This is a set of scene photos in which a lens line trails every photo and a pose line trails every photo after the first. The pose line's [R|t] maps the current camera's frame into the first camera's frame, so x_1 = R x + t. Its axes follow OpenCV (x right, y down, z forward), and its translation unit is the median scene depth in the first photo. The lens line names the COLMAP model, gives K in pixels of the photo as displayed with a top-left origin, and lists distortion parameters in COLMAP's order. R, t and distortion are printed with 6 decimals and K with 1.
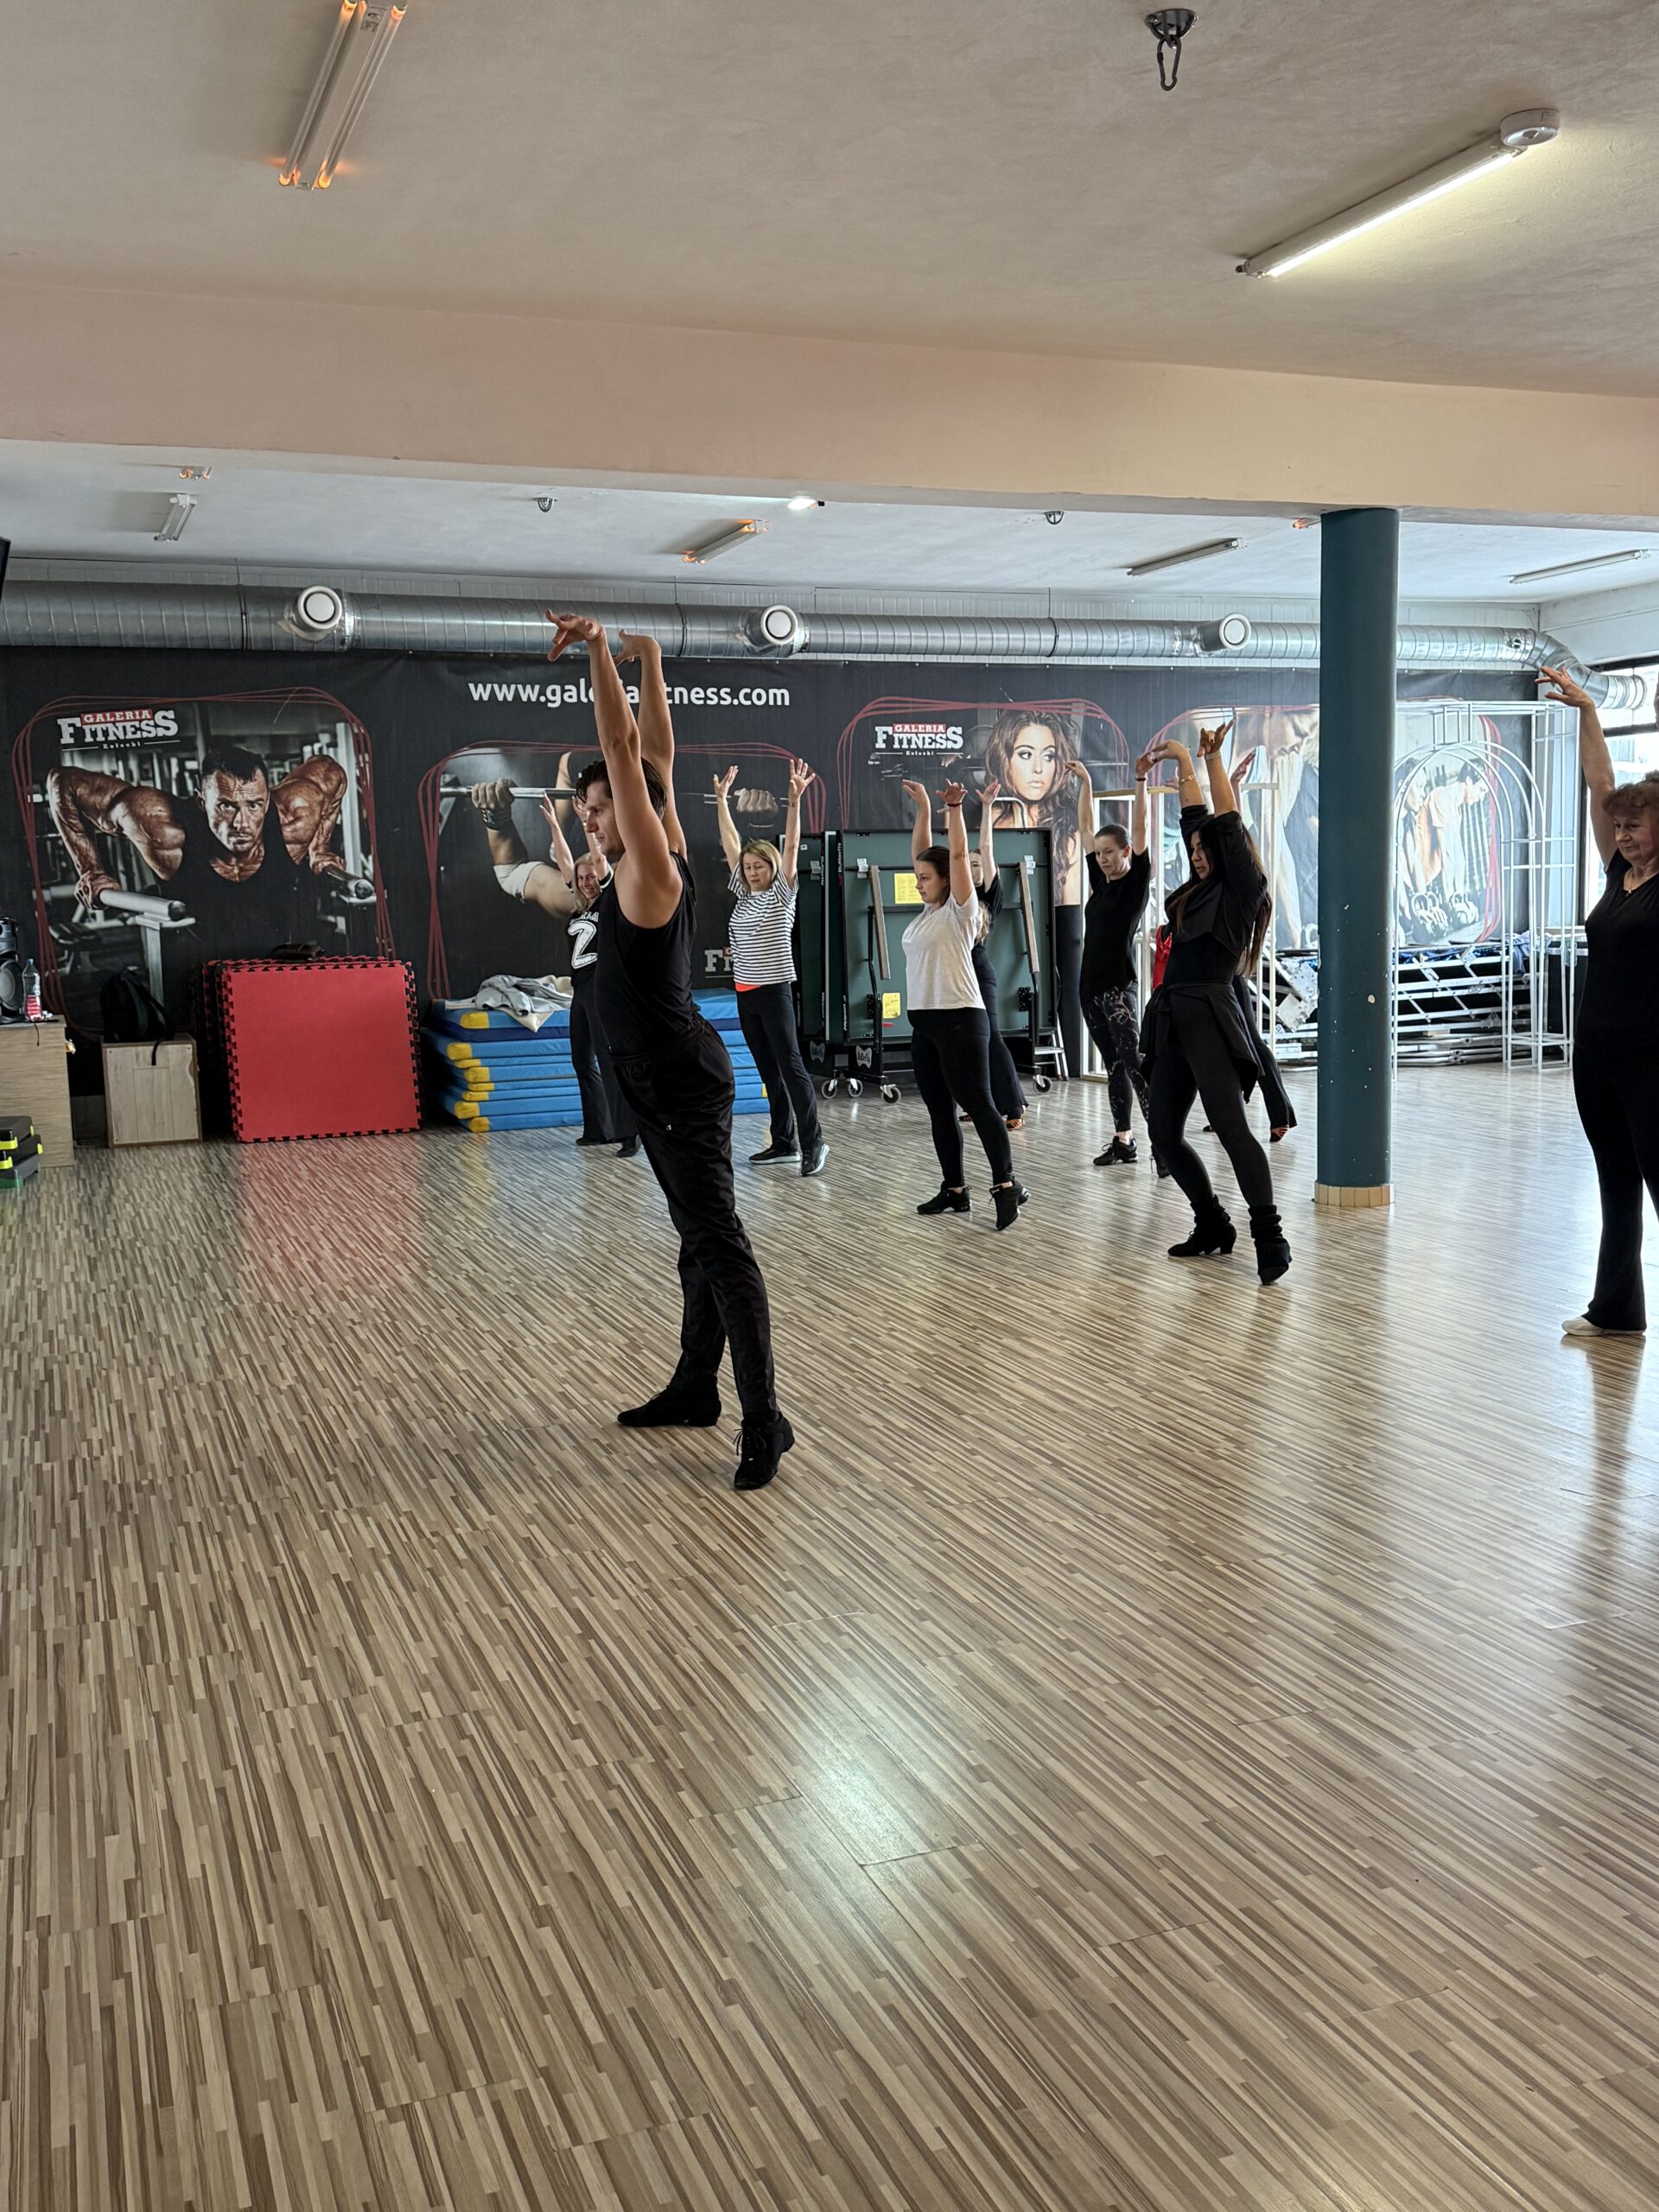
lens RADIAL K [[1989.7, 0, 831.8], [0, 1989.7, 1098.1], [0, 0, 1]] dist [0.188731, -0.394109]
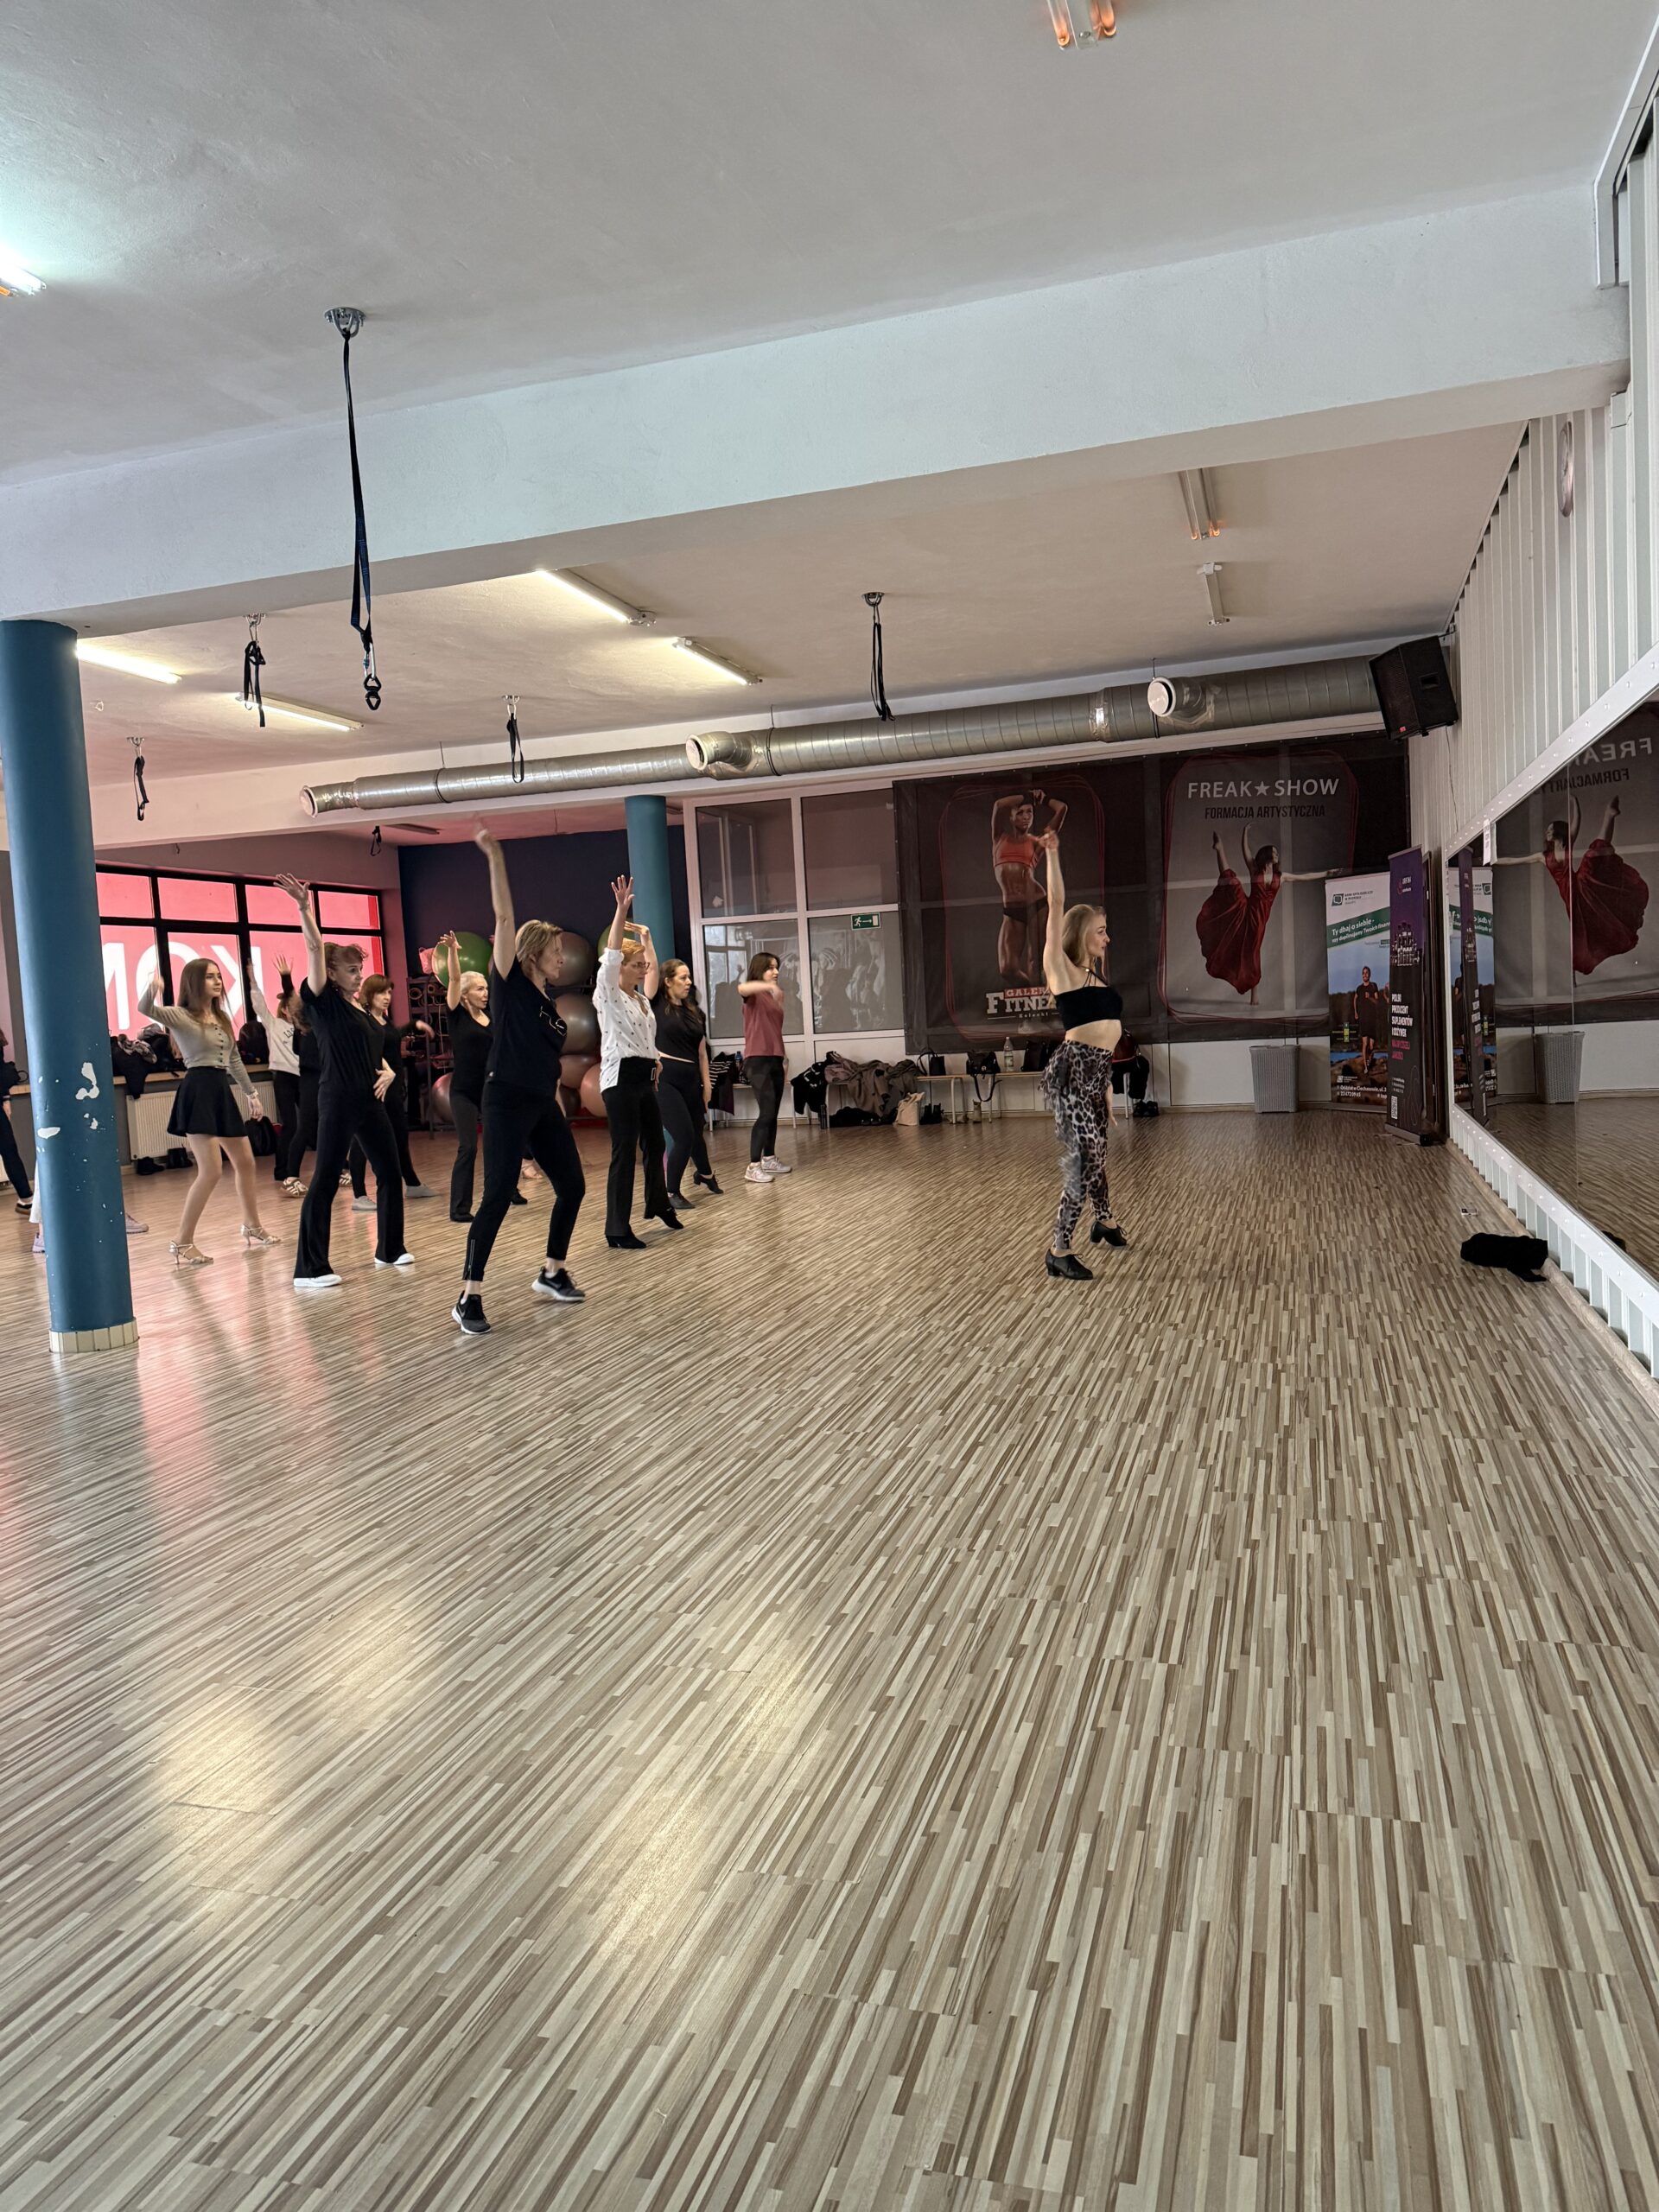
lens RADIAL K [[1517.6, 0, 832.5], [0, 1517.6, 1111.2], [0, 0, 1]] dist [0.170036, -0.312500]
pose [[-0.781119, 0.022858, 0.623964, -0.623337], [0.143067, 0.979295, 0.143226, -0.146391], [-0.607771, 0.201145, -0.768216, 1.763577]]
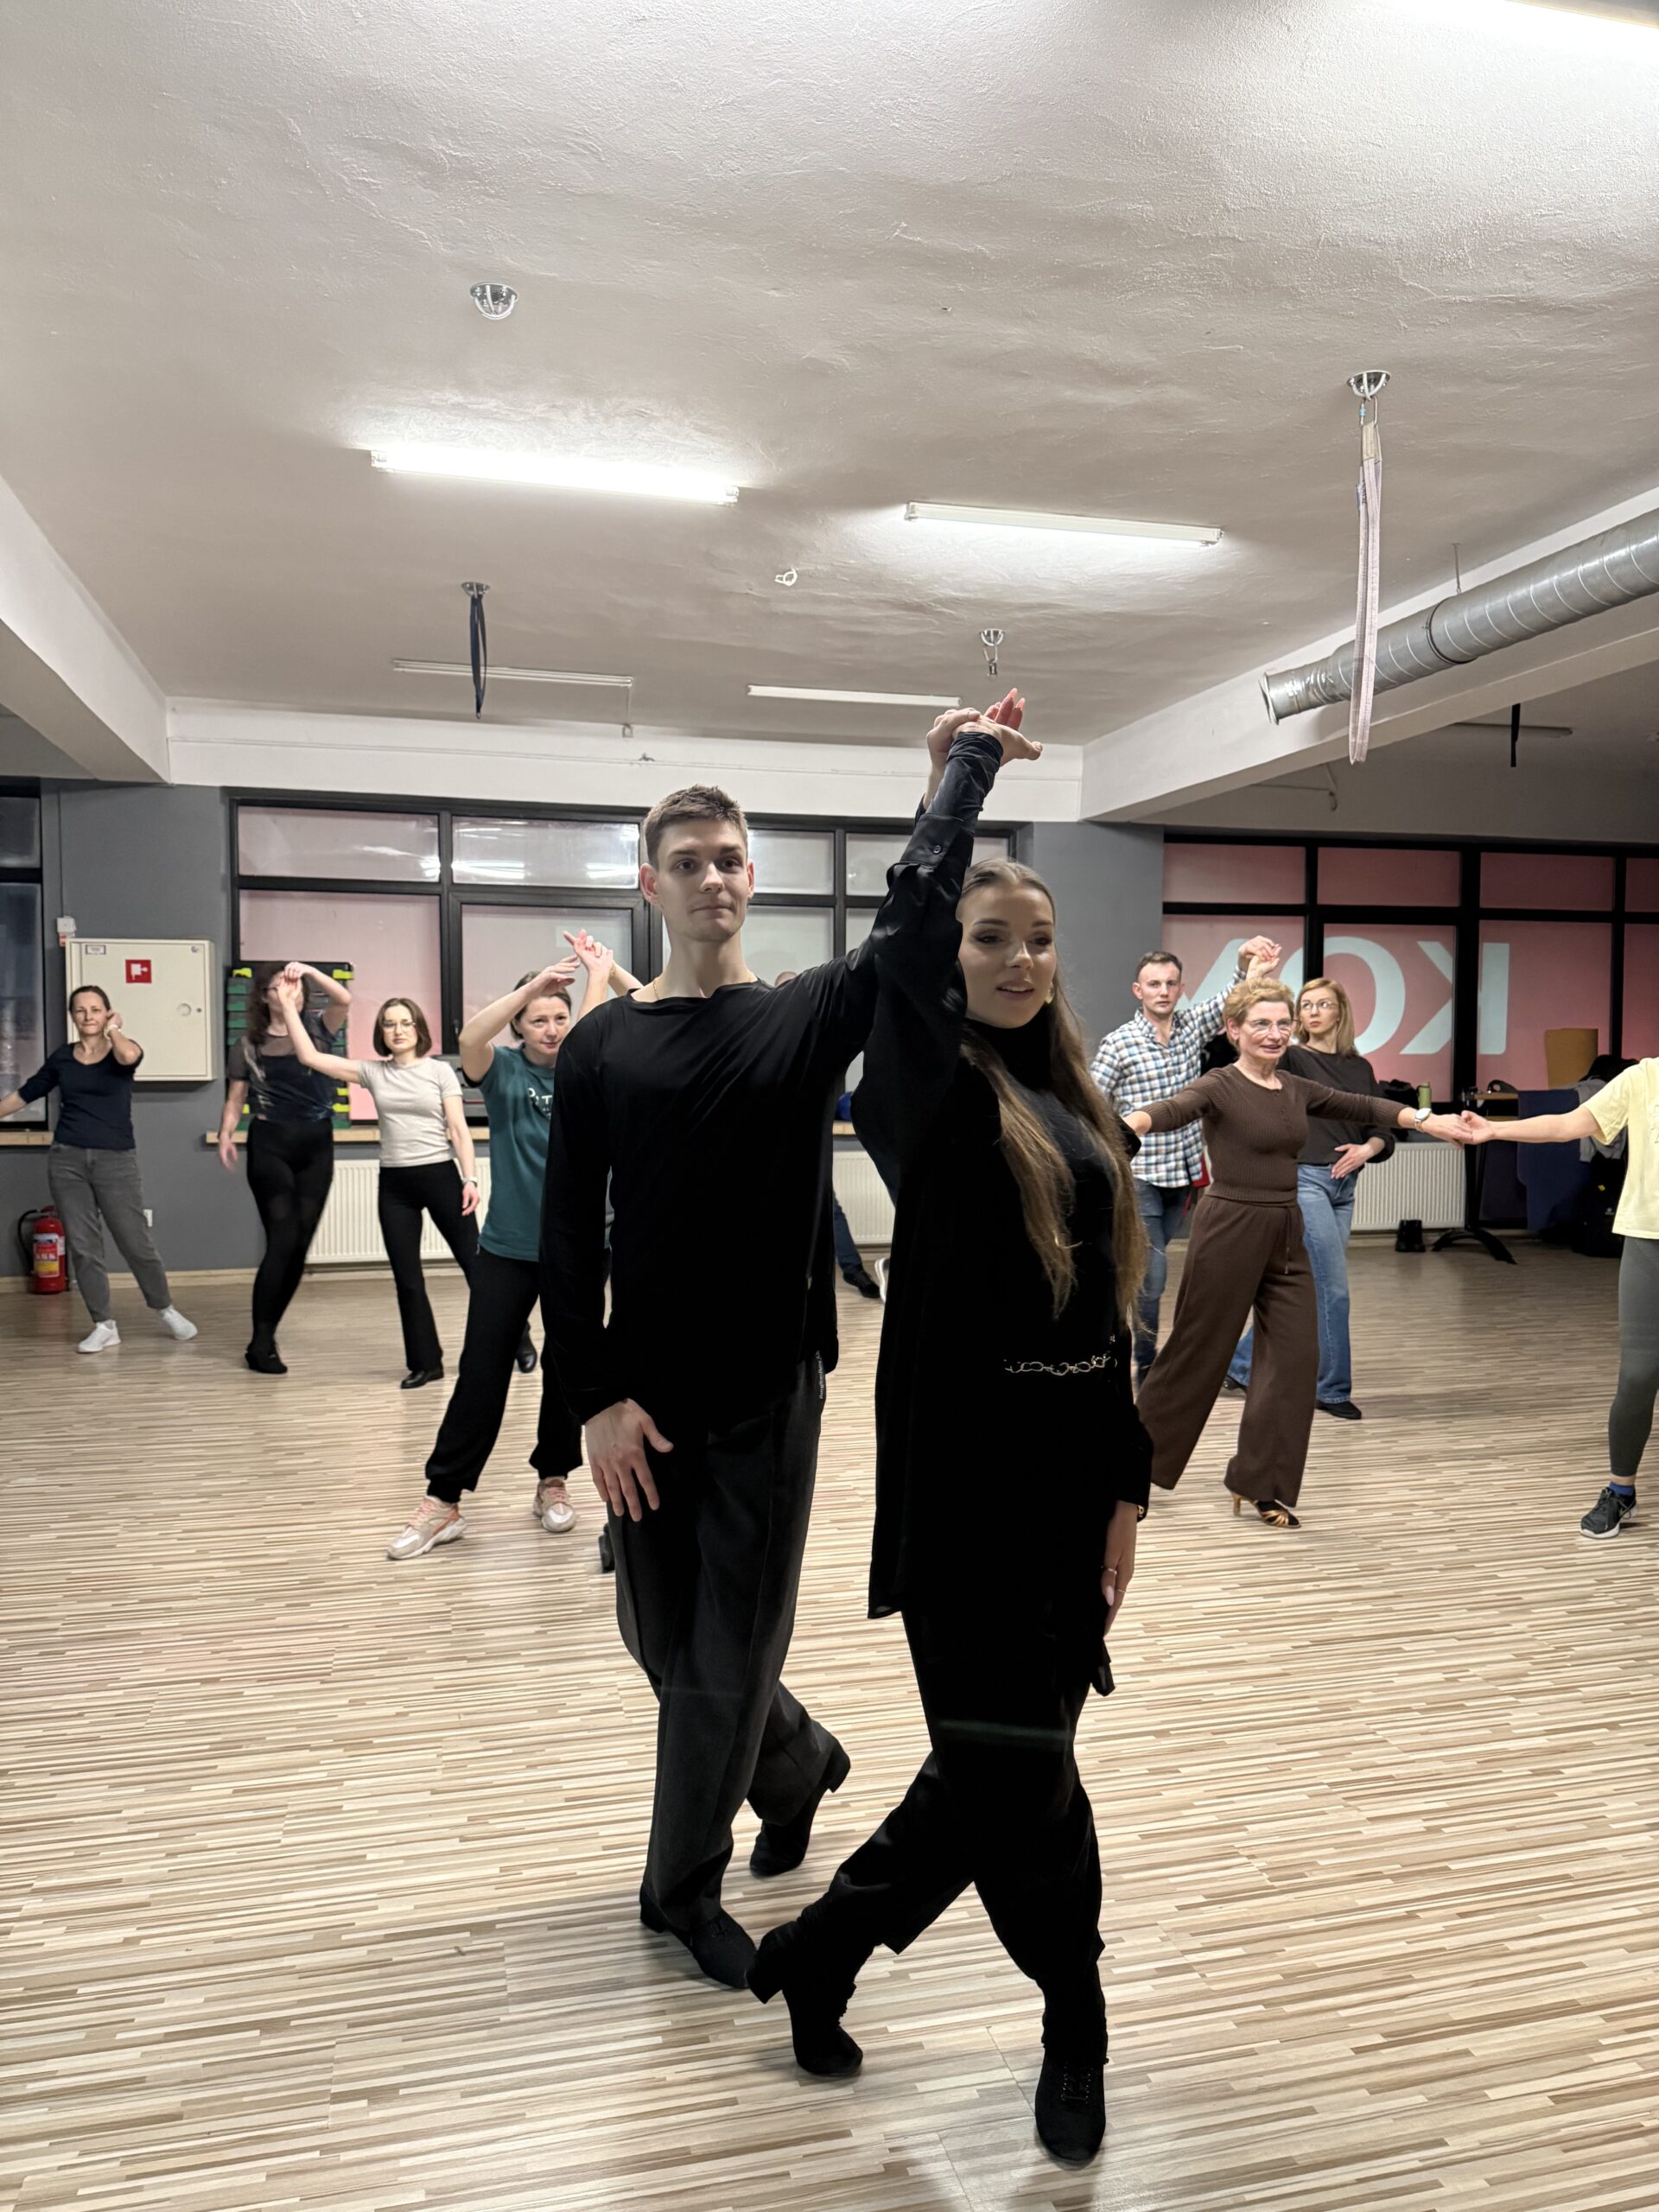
lens RADIAL K [[1534.7, 0, 834.5], [0, 1534.7, 1116.1], [0, 0, 1]] dist [0.083805, -0.151710]
pose [[0.124101, -0.024936, 0.991956, -0.130007], [0.106463, 0.994248, 0.011674, -0.088618], [-0.986542, 0.104158, 0.126042, 0.863153]]
